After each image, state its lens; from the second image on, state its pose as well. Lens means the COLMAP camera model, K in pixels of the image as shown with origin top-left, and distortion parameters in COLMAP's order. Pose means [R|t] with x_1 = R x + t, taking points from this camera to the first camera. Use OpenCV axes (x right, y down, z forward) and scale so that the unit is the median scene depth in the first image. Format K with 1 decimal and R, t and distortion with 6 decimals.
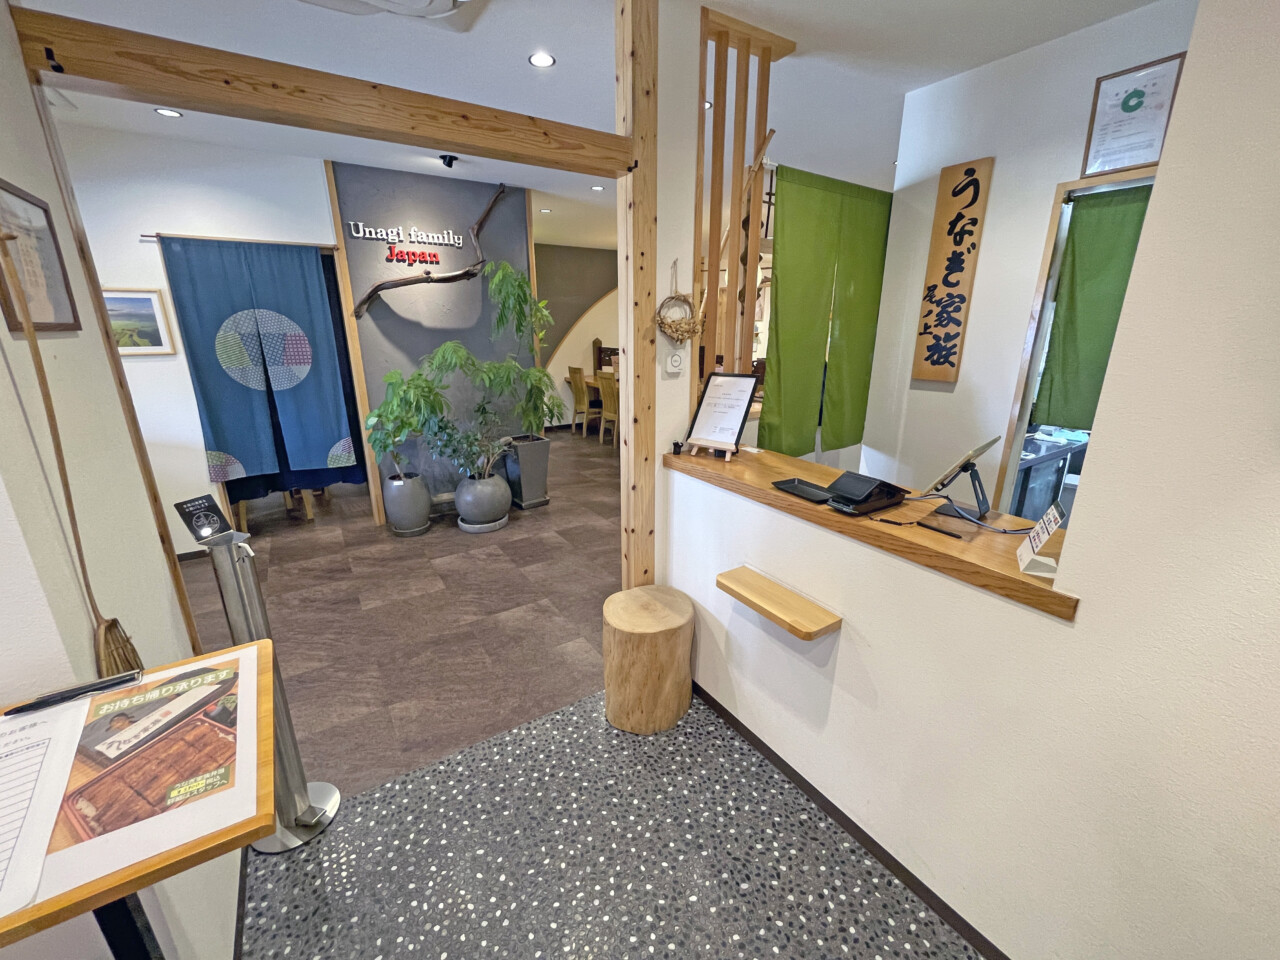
lens RADIAL K [[518.8, 0, 637.9], [0, 518.8, 474.9], [0, 0, 1]] dist [0.000596, -0.001102]
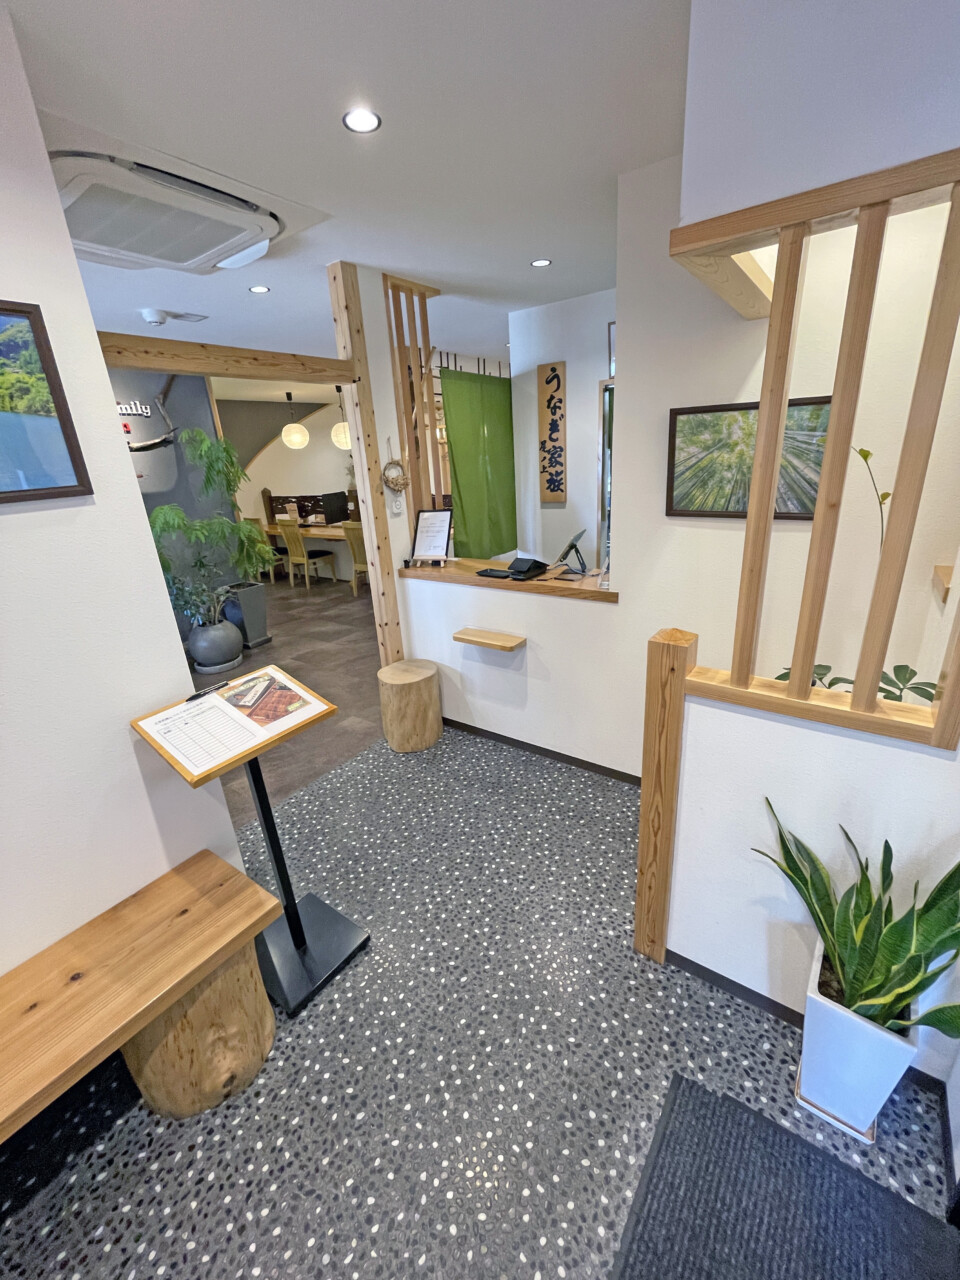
lens RADIAL K [[518.8, 0, 483.2], [0, 518.8, 636.5], [0, 0, 1]] dist [0.000596, -0.001102]
pose [[0.928145, -0.175229, 0.328392, -0.229376], [0.159559, 0.984388, 0.074300, 0.073287], [-0.336285, -0.016563, 0.941615, -0.443812]]
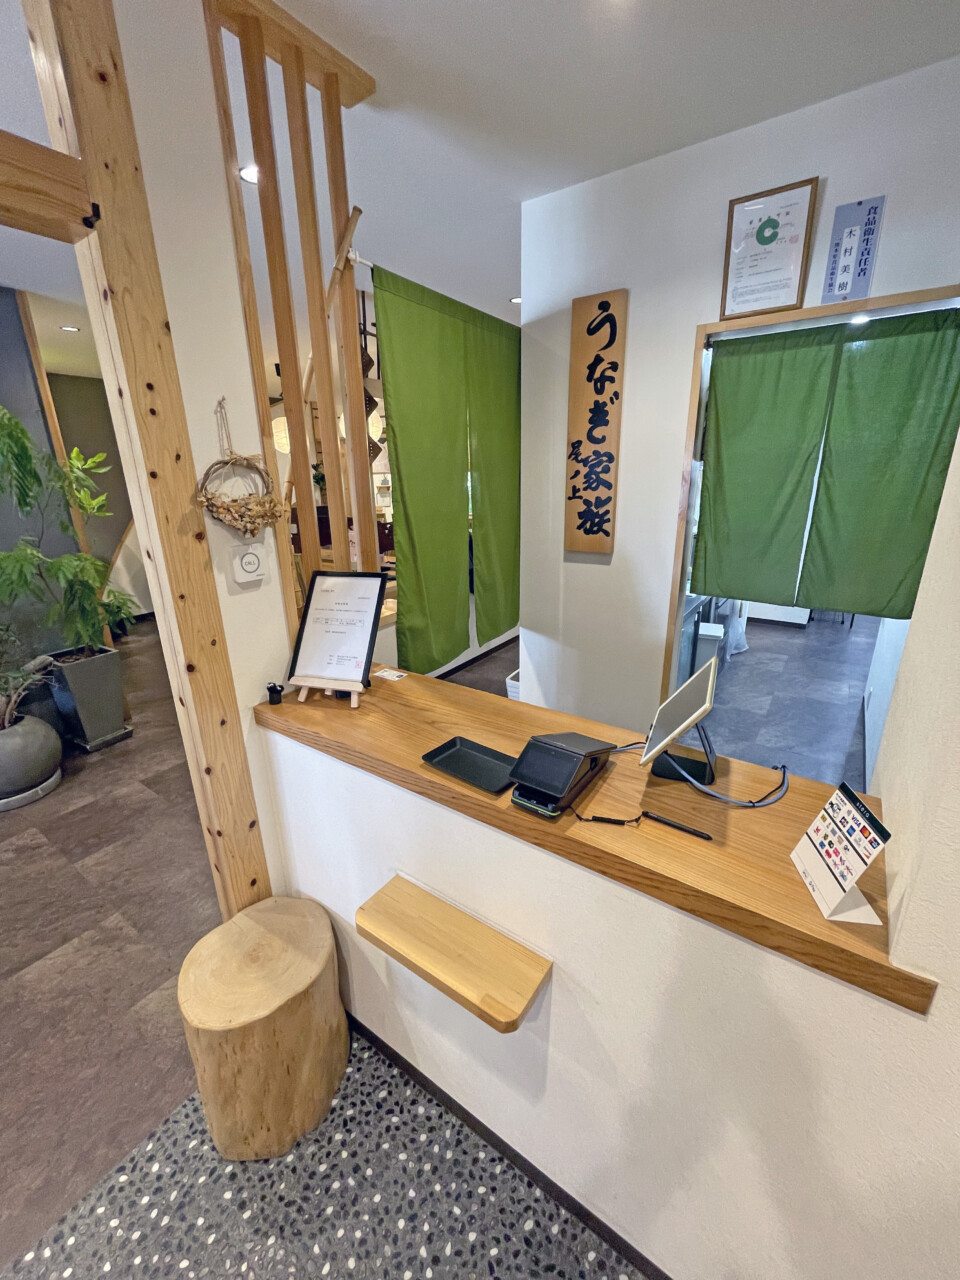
lens RADIAL K [[518.8, 0, 483.8], [0, 518.8, 637.8], [0, 0, 1]] dist [0.000596, -0.001102]
pose [[0.925379, -0.130347, 0.355926, 0.089837], [0.121520, 0.991468, 0.047152, -0.112626], [-0.359035, -0.000381, 0.933324, 0.281393]]
